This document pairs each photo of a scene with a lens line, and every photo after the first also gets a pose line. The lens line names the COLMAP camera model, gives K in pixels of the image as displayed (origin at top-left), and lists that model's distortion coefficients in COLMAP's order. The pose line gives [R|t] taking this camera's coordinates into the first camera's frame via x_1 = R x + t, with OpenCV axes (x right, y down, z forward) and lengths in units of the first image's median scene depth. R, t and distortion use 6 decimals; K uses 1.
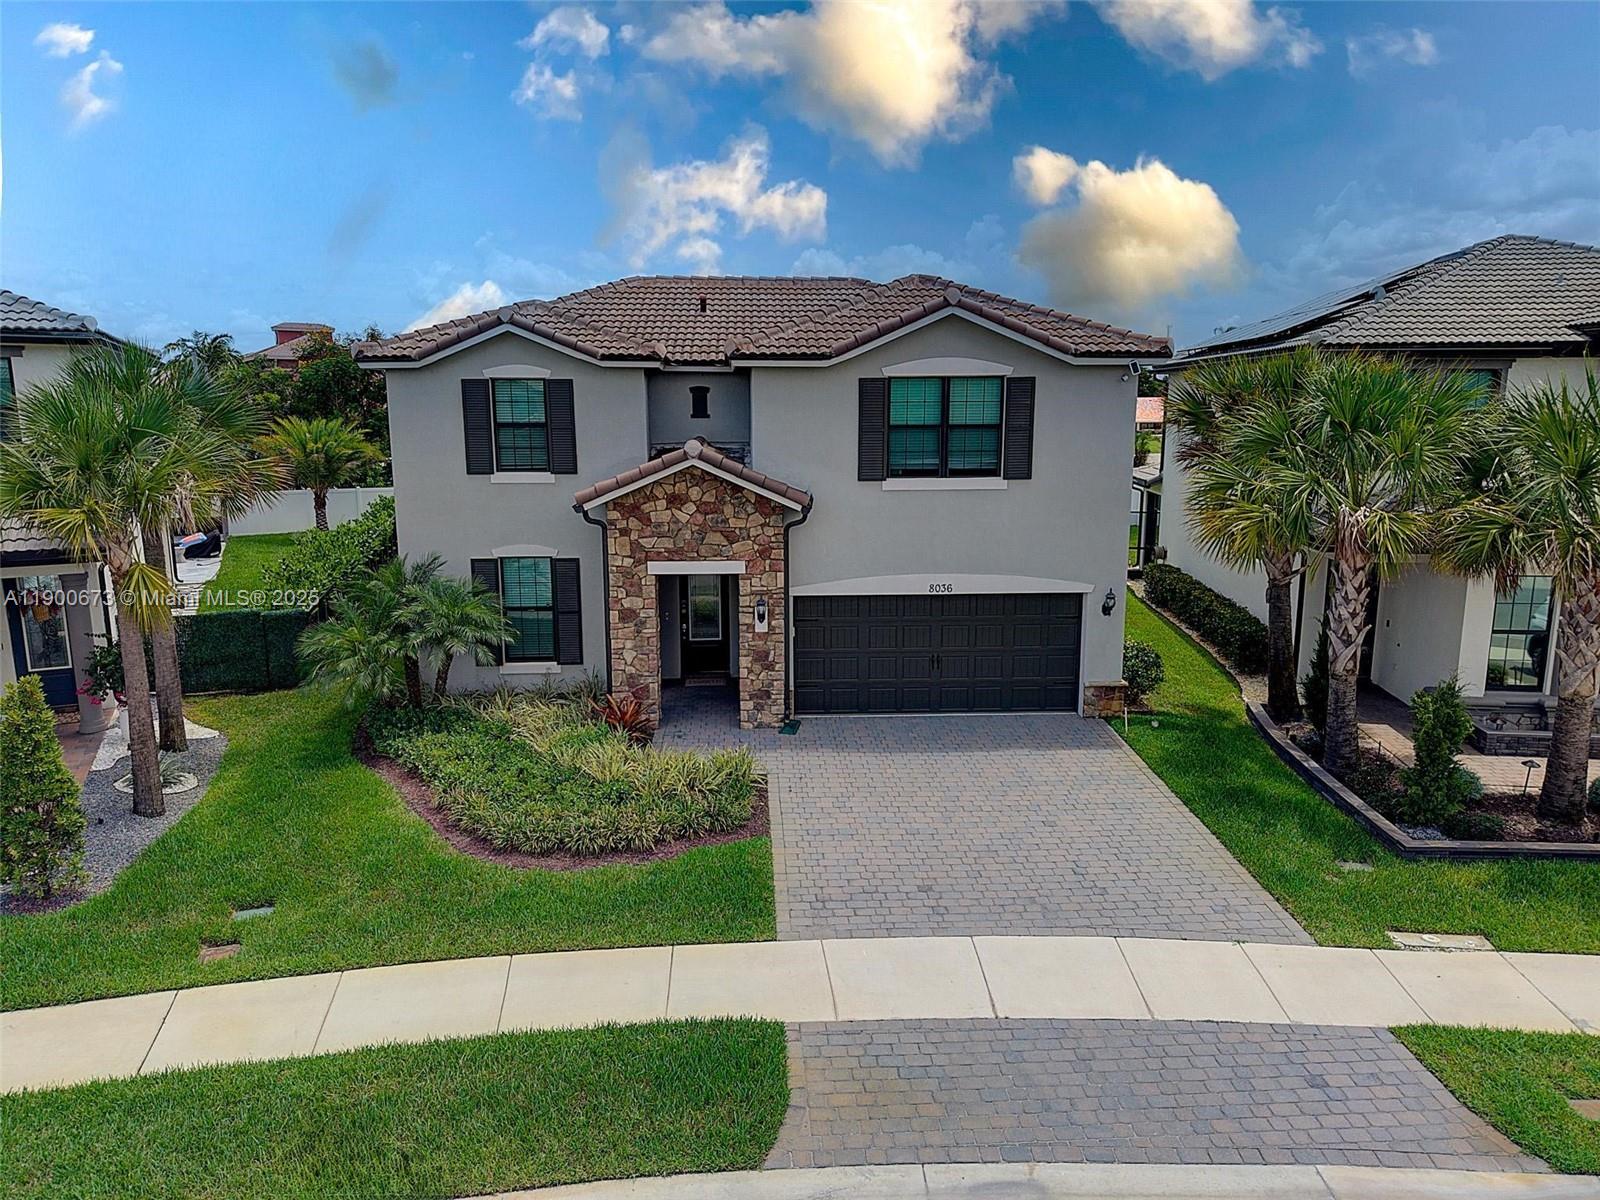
lens RADIAL K [[1075.8, 0, 809.3], [0, 1075.8, 610.5], [0, 0, 1]] dist [0.018197, -0.019930]
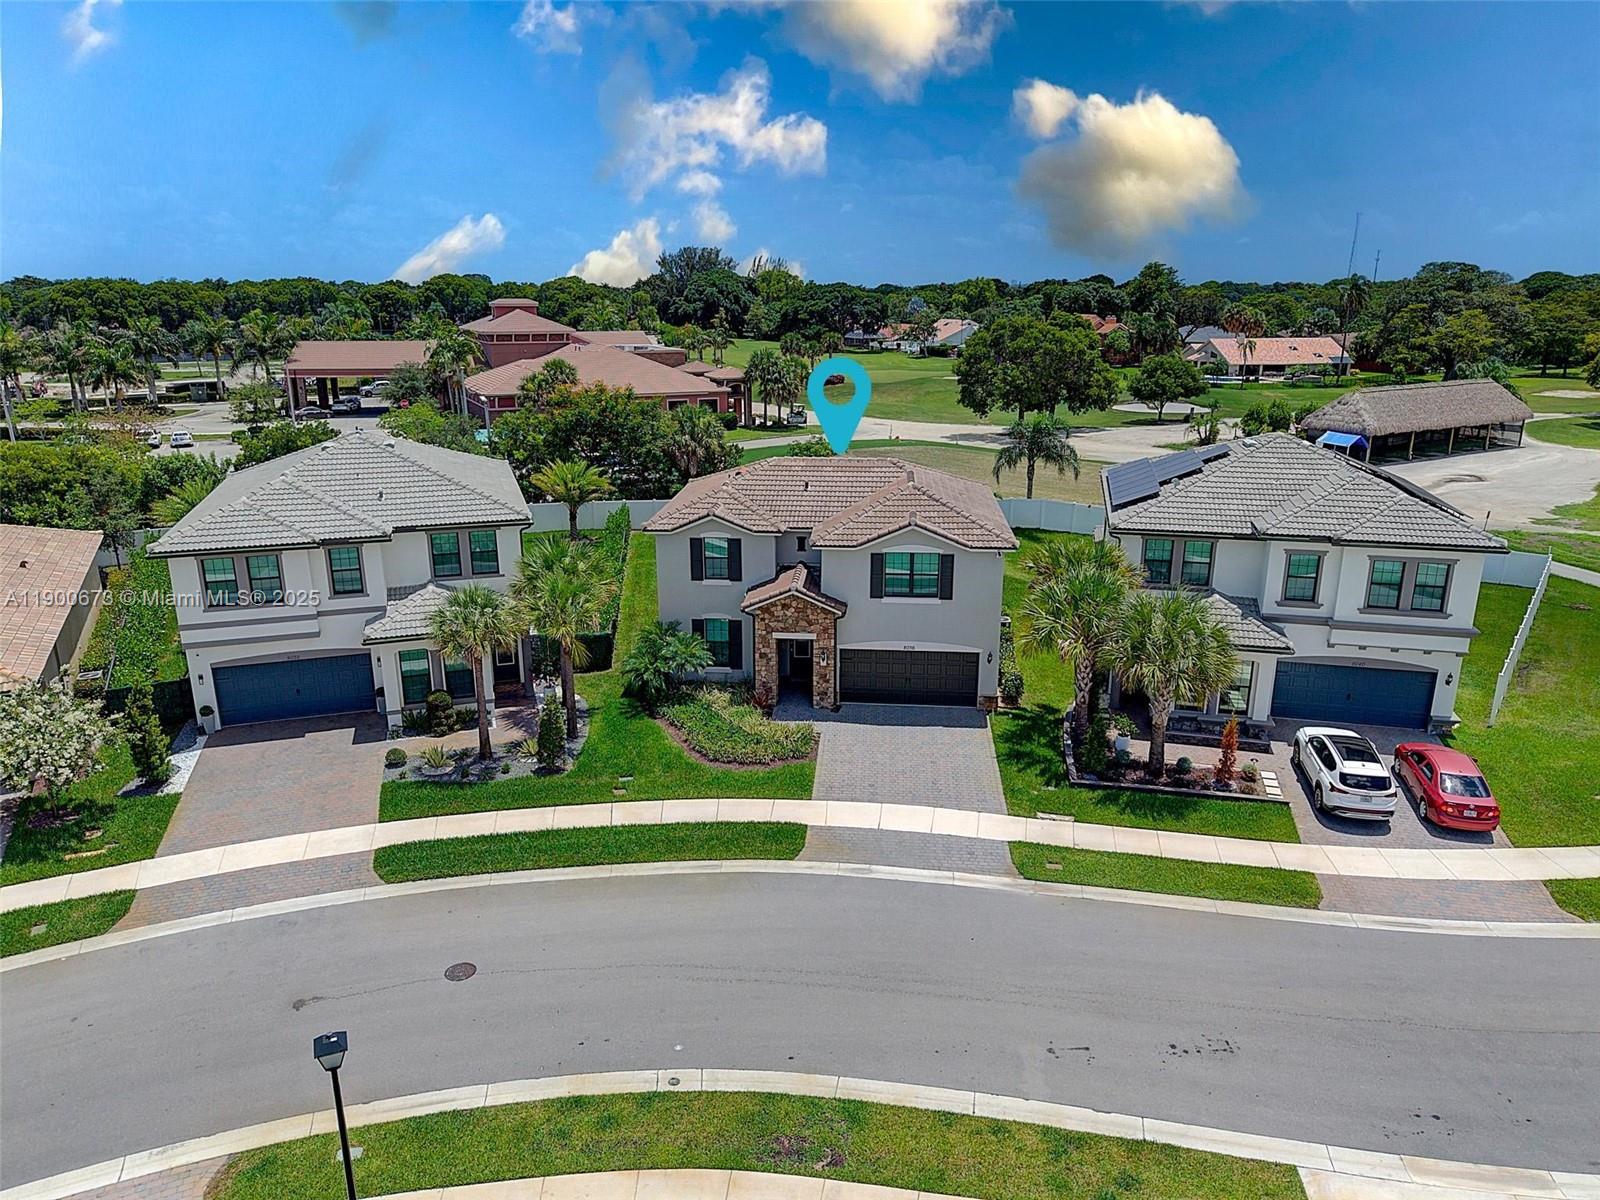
lens RADIAL K [[1075.8, 0, 795.6], [0, 1075.8, 597.1], [0, 0, 1]] dist [0.018197, -0.019930]
pose [[0.988917, 0.040616, -0.142803, 0.210580], [-0.027989, 0.995608, 0.089342, -0.319698], [0.145805, -0.084355, 0.985711, -1.174147]]
